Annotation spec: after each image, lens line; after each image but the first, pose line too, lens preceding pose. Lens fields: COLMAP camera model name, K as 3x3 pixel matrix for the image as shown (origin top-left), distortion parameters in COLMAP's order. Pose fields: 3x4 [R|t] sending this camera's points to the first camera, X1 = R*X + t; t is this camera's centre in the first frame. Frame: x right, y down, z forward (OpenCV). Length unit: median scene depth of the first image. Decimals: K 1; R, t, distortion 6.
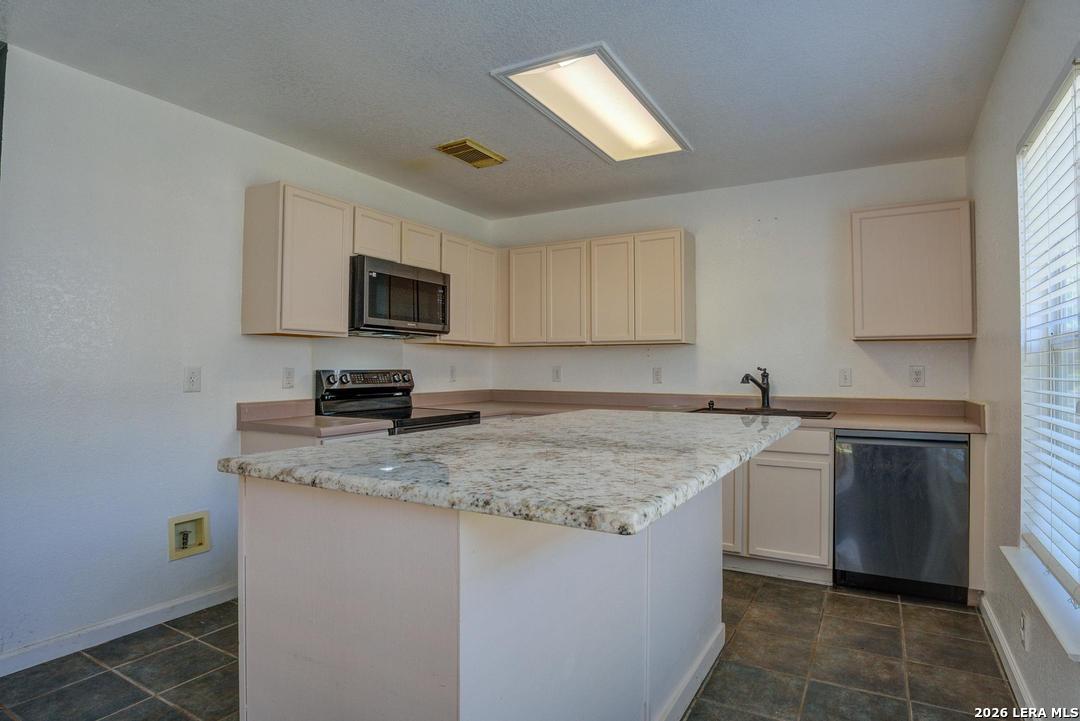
lens RADIAL K [[605.1, 0, 537.1], [0, 605.1, 364.4], [0, 0, 1]] dist [-0.048762, 0.006009]
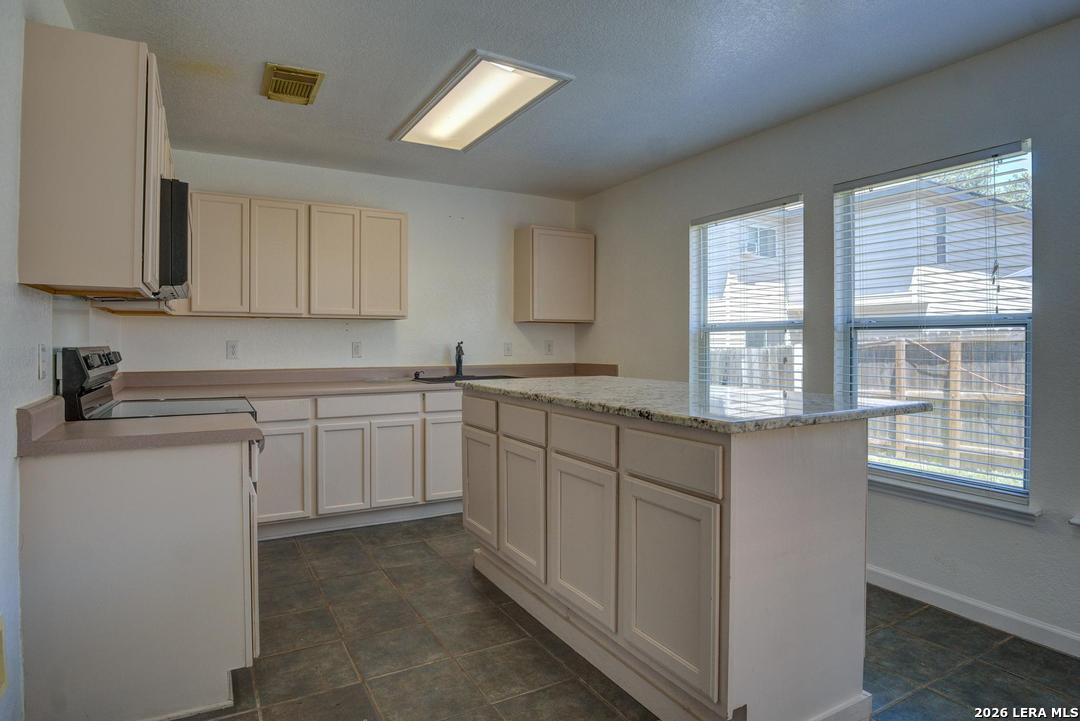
lens RADIAL K [[605.1, 0, 541.8], [0, 605.1, 350.5], [0, 0, 1]] dist [-0.048762, 0.006009]
pose [[0.497883, -0.014186, 0.867128, -0.636087], [-0.003292, 0.999828, 0.018247, 0.000112], [-0.867238, -0.011939, 0.497751, 0.277251]]
